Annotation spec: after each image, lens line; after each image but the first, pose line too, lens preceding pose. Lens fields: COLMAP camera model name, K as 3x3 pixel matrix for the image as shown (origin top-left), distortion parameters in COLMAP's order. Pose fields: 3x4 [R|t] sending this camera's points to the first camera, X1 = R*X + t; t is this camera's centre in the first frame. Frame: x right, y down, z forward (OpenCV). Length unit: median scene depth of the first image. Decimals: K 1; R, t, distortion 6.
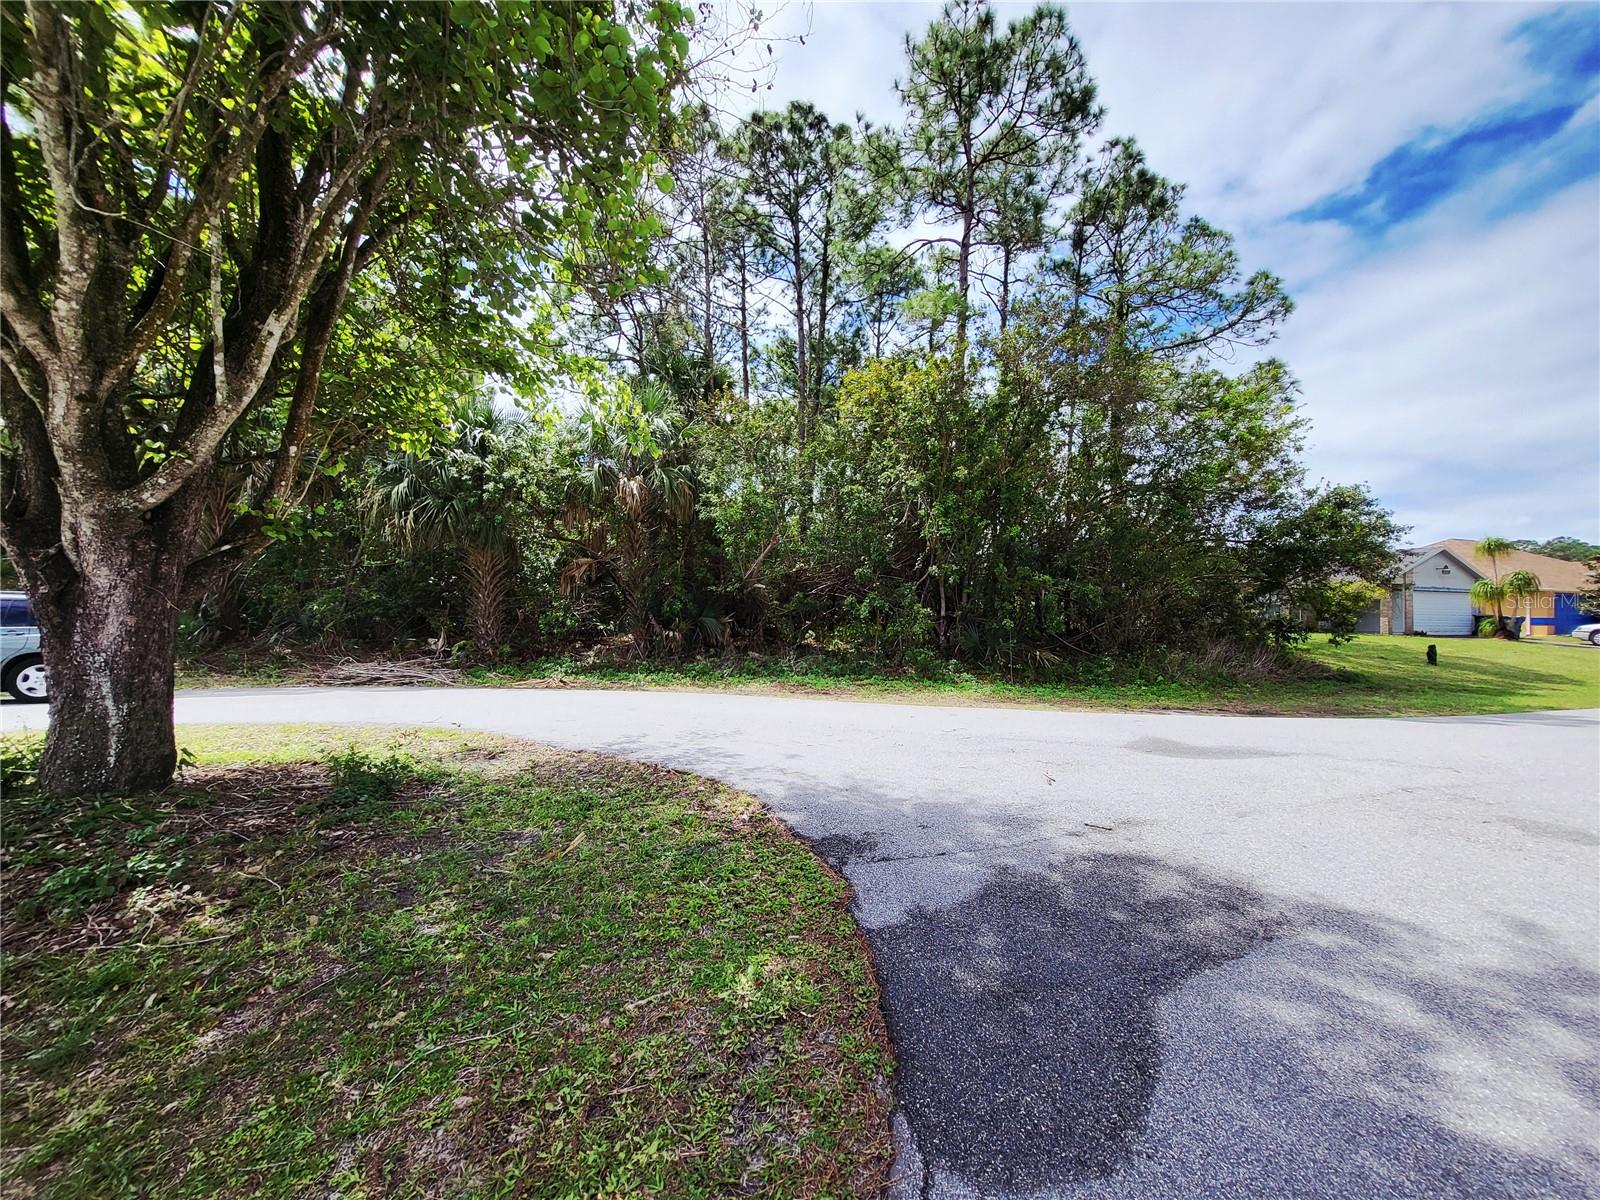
lens RADIAL K [[636.2, 0, 801.2], [0, 636.2, 598.4], [0, 0, 1]] dist [-0.000620, 0.000469]
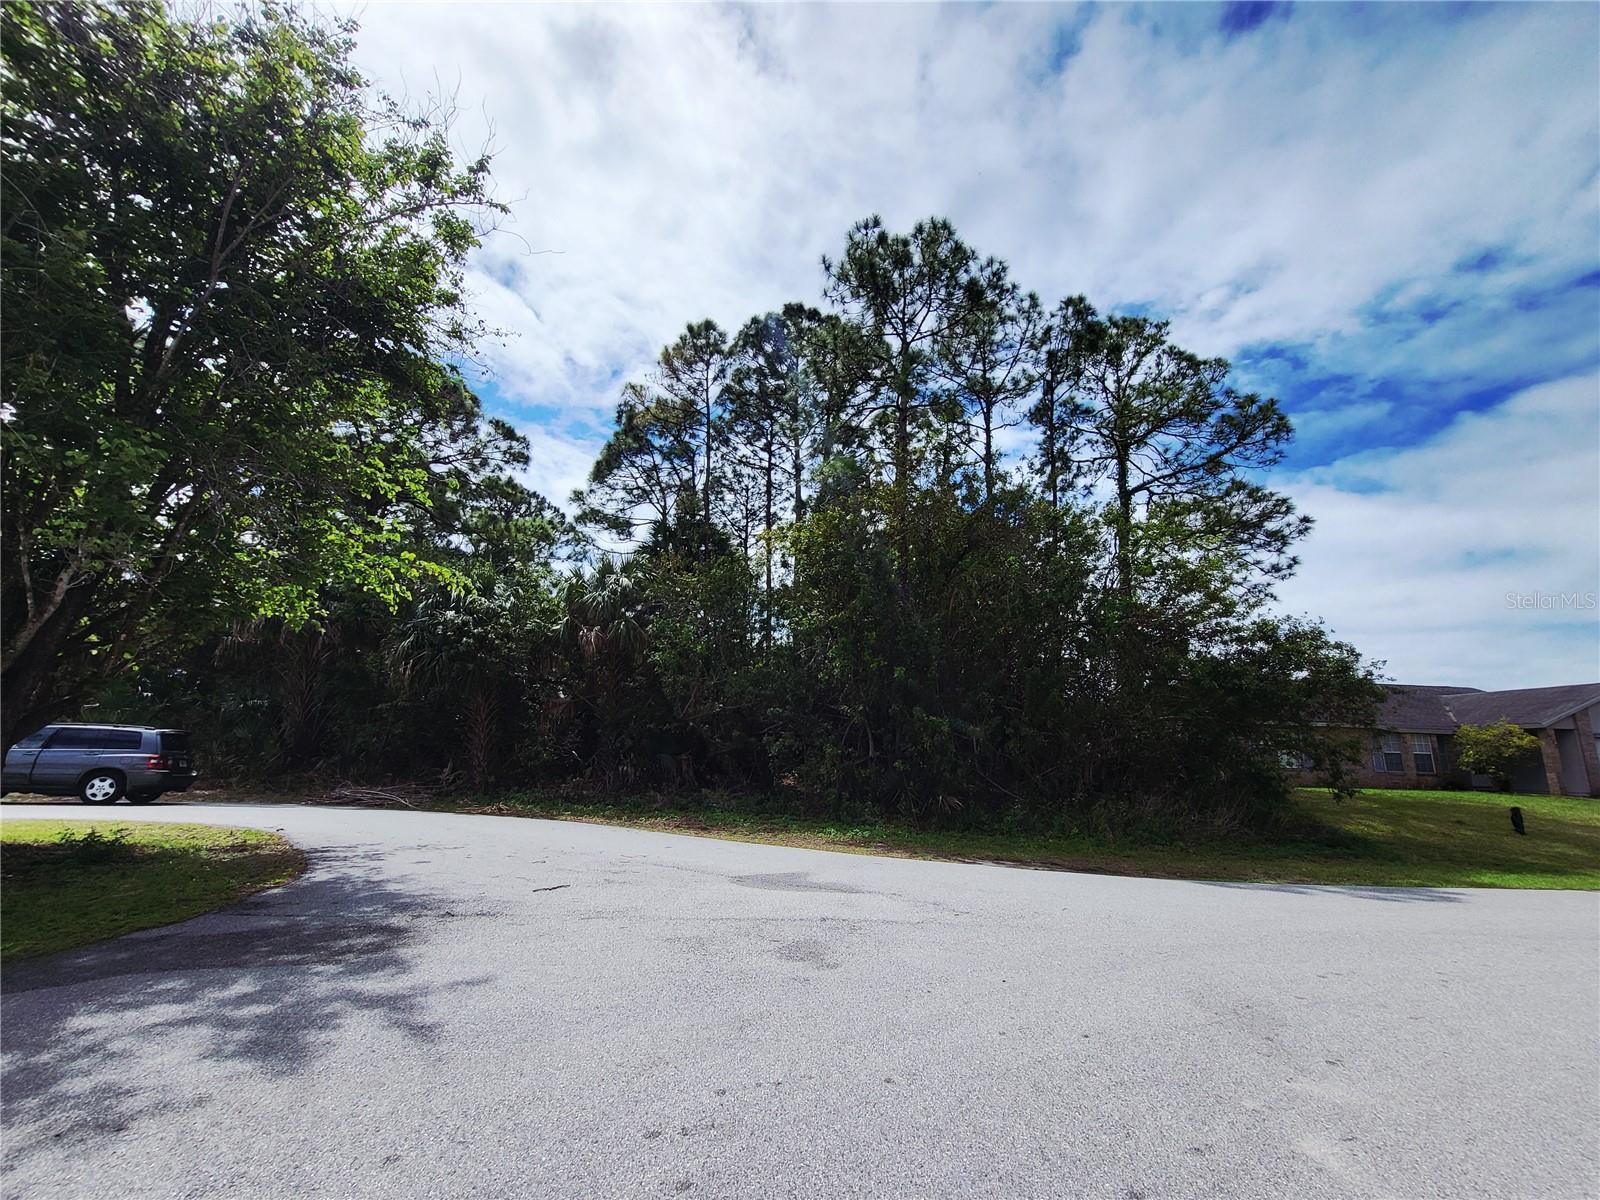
lens RADIAL K [[636.2, 0, 735.6], [0, 636.2, 603.9], [0, 0, 1]] dist [-0.000620, 0.000469]
pose [[0.971544, -0.036389, -0.234047, 0.262910], [-0.012547, 0.978834, -0.204271, -0.000610], [0.236527, 0.201395, 0.950524, -0.045424]]
